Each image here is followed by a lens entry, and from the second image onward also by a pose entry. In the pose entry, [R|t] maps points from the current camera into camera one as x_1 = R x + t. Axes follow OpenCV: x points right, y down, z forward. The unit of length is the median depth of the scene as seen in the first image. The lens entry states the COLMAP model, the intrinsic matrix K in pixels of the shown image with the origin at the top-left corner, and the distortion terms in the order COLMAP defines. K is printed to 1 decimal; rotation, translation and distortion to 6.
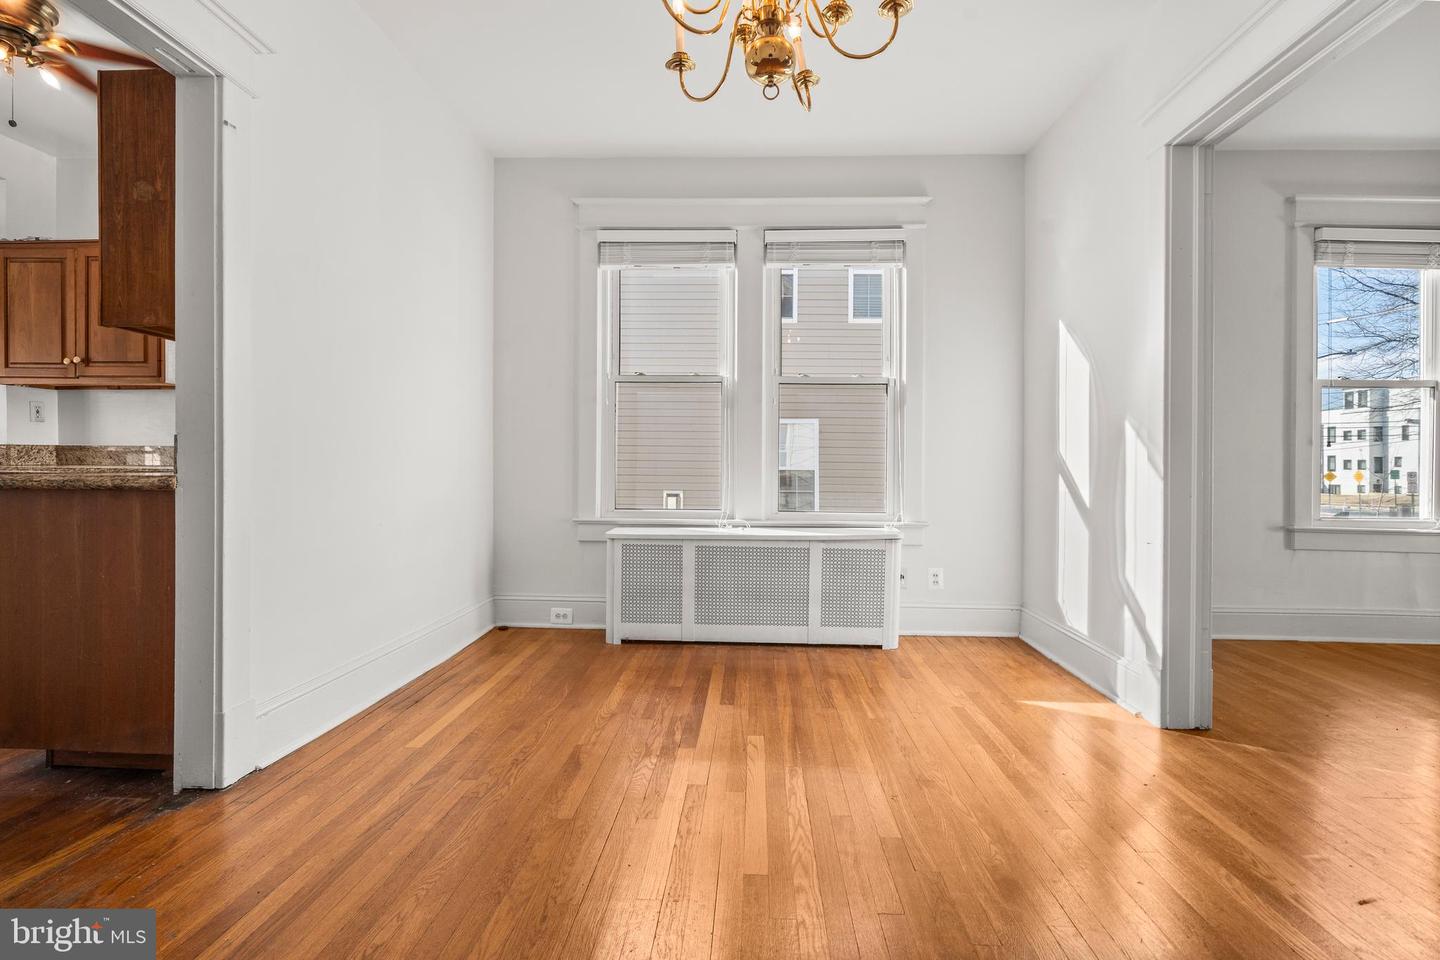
lens RADIAL K [[632.3, 0, 739.0], [0, 632.3, 470.1], [0, 0, 1]] dist [-0.000736, 0.000126]
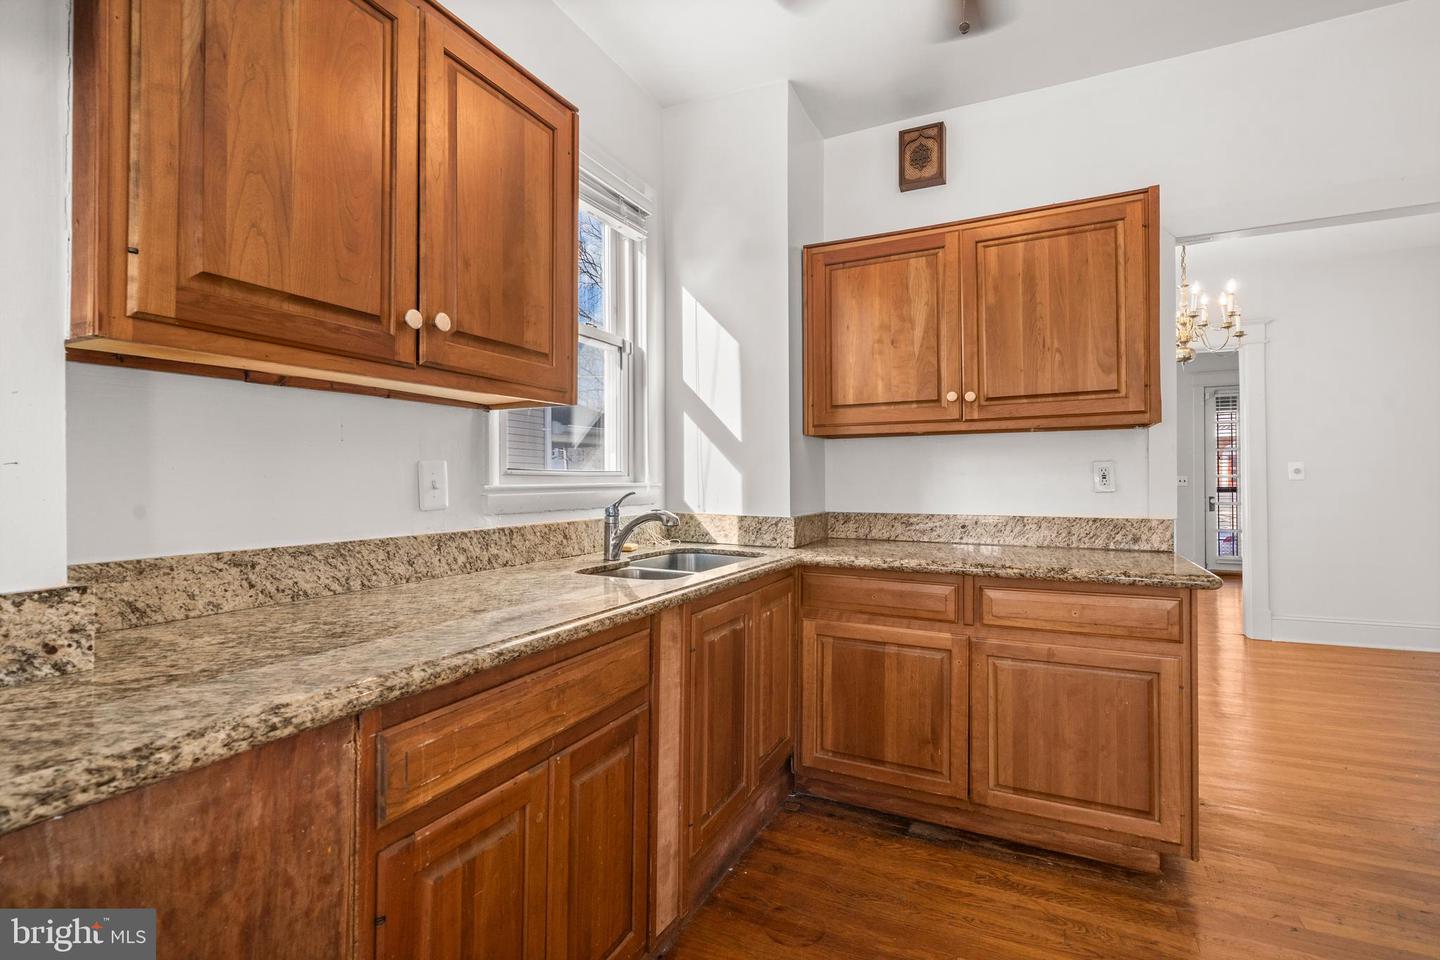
lens RADIAL K [[665.8, 0, 715.0], [0, 665.8, 478.1], [0, 0, 1]] dist [0.000447, 0.000283]
pose [[0.413755, -0.005743, 0.910370, -1.368046], [0.010143, 0.999947, 0.001698, -0.084200], [-0.910332, 0.008532, 0.413791, 0.710741]]
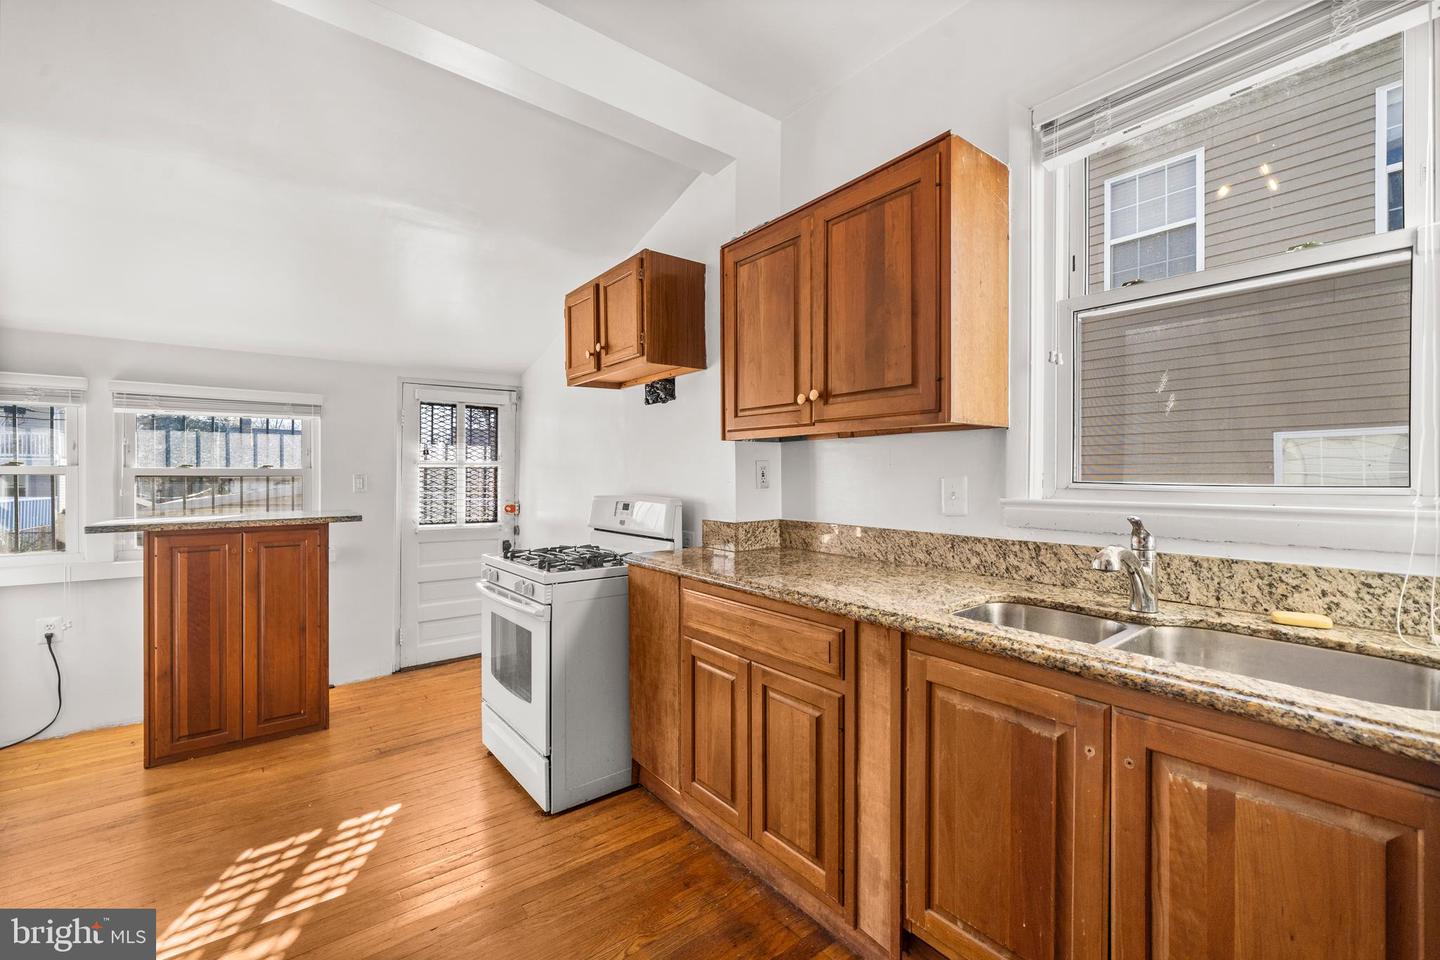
lens RADIAL K [[601.5, 0, 716.4], [0, 601.5, 478.2], [0, 0, 1]] dist [-0.001572, -0.000115]
pose [[0.641174, -0.001232, -0.767394, -0.680563], [-0.002334, 0.999991, -0.003555, -0.094730], [0.767392, 0.004070, 0.641165, 0.571566]]
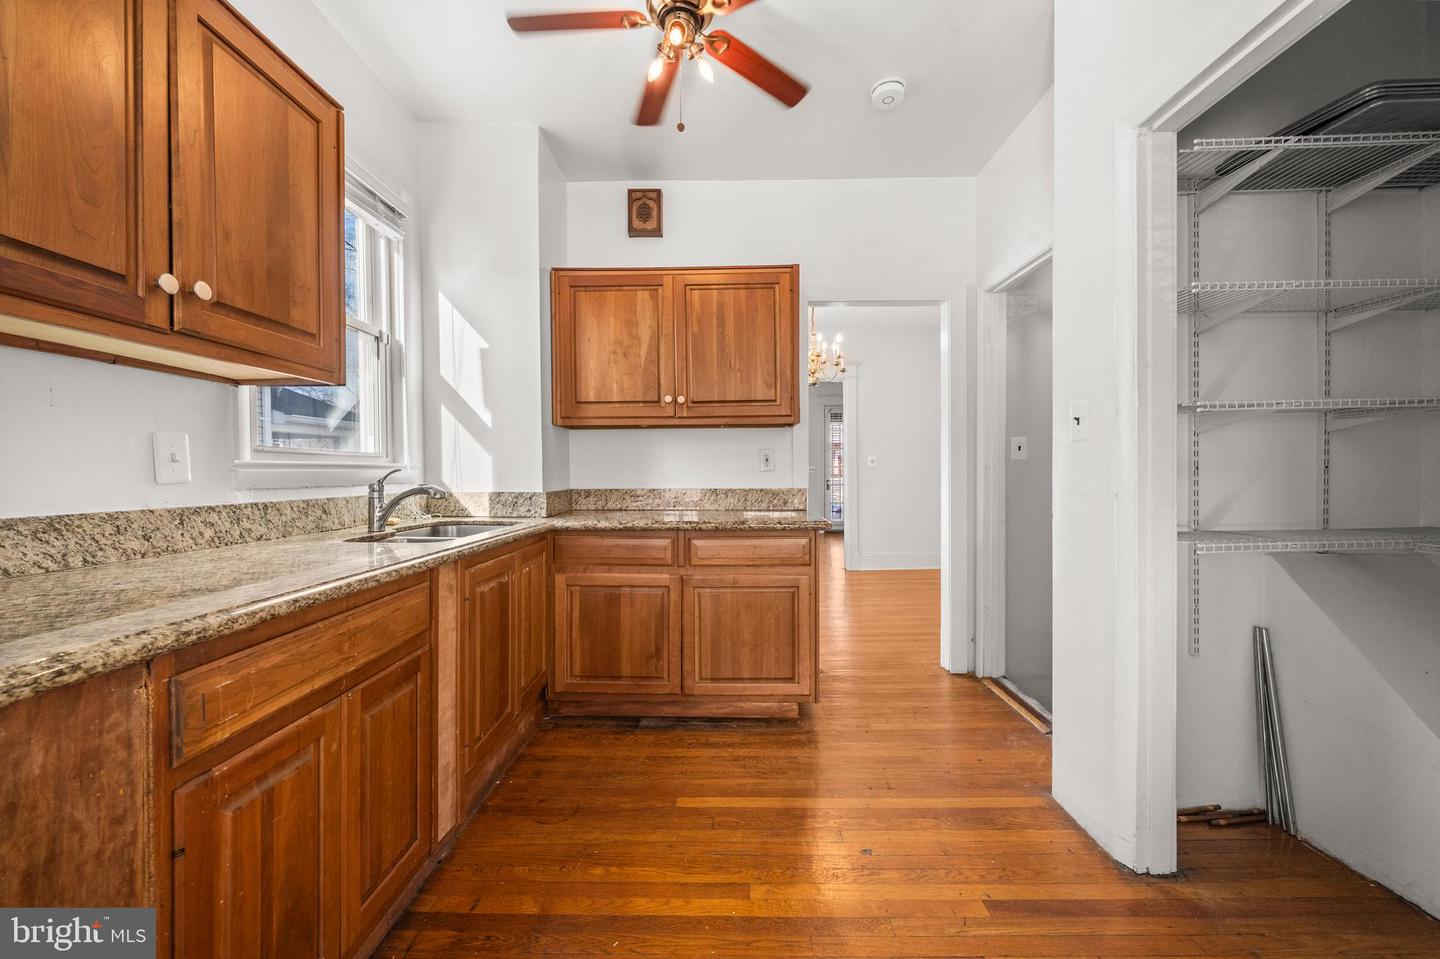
lens RADIAL K [[557.3, 0, 717.8], [0, 557.3, 482.7], [0, 0, 1]] dist [-0.002489, -0.000059]
pose [[-0.017869, -0.028031, 0.999447, -1.416568], [0.009201, 0.999560, 0.028199, -0.069256], [-0.999798, 0.009700, -0.017603, 0.718850]]
